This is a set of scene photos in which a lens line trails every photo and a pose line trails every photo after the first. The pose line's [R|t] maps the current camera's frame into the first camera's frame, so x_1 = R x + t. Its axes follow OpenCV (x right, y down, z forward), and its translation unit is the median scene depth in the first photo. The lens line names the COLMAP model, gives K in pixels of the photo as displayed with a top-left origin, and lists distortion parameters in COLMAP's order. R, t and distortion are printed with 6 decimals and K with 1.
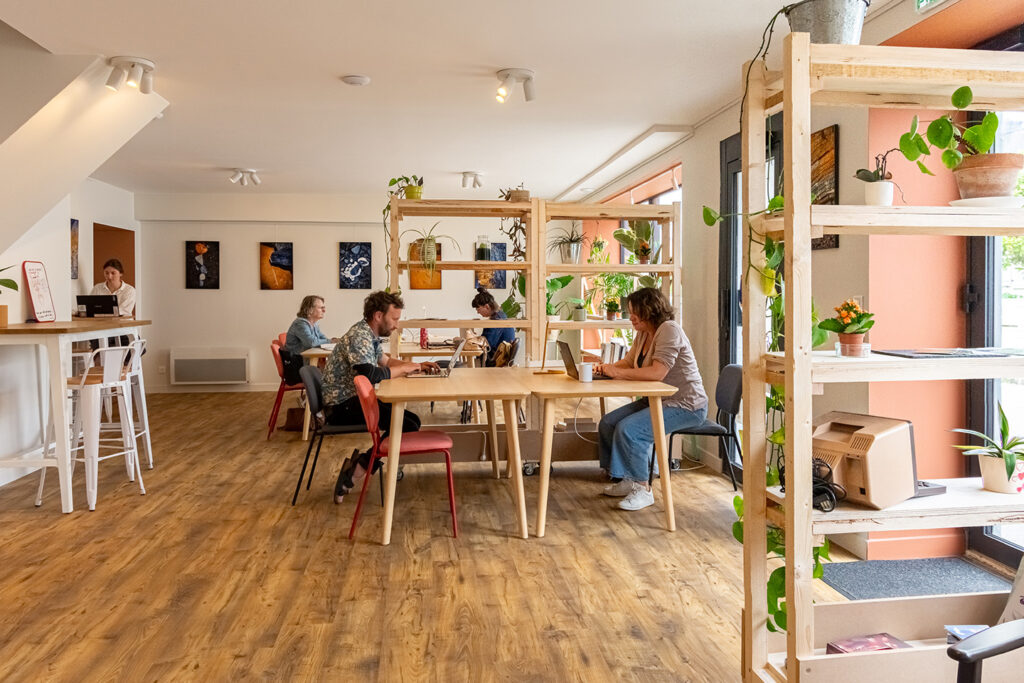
lens RADIAL K [[782.1, 0, 512.0], [0, 782.1, 294.4], [0, 0, 1]] dist [0.007298, -0.001853]
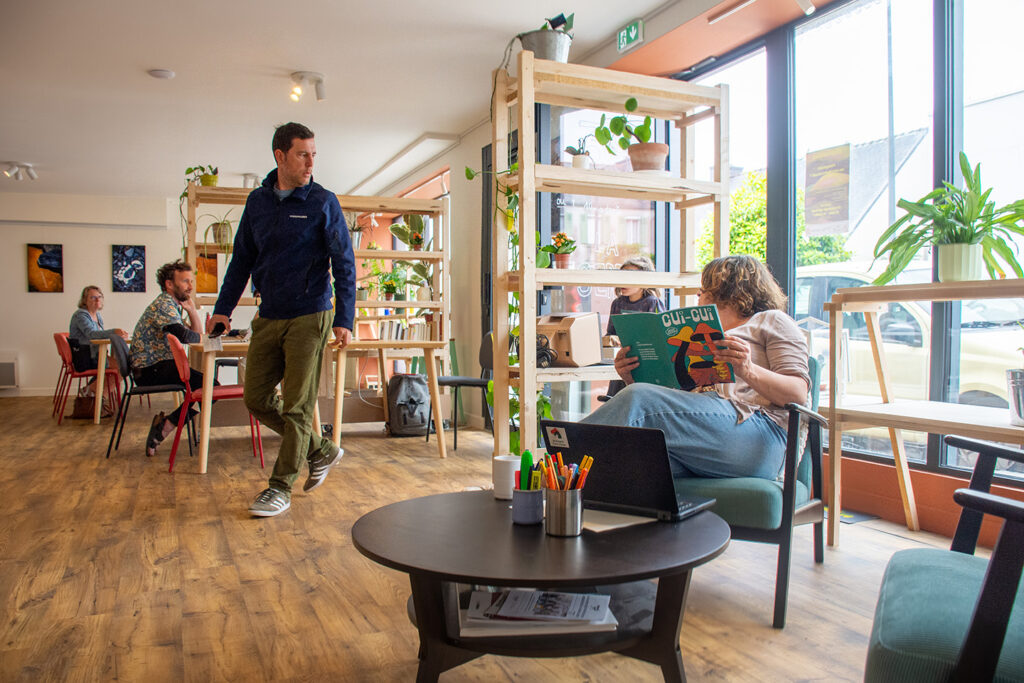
lens RADIAL K [[793.8, 0, 512.0], [0, 793.8, 341.5], [0, 0, 1]] dist [-0.156952, 0.107891]
pose [[0.957793, -0.012689, 0.287179, -0.040083], [0.004640, 0.999578, 0.028690, 0.075658], [-0.287422, -0.026147, 0.957447, -0.182380]]
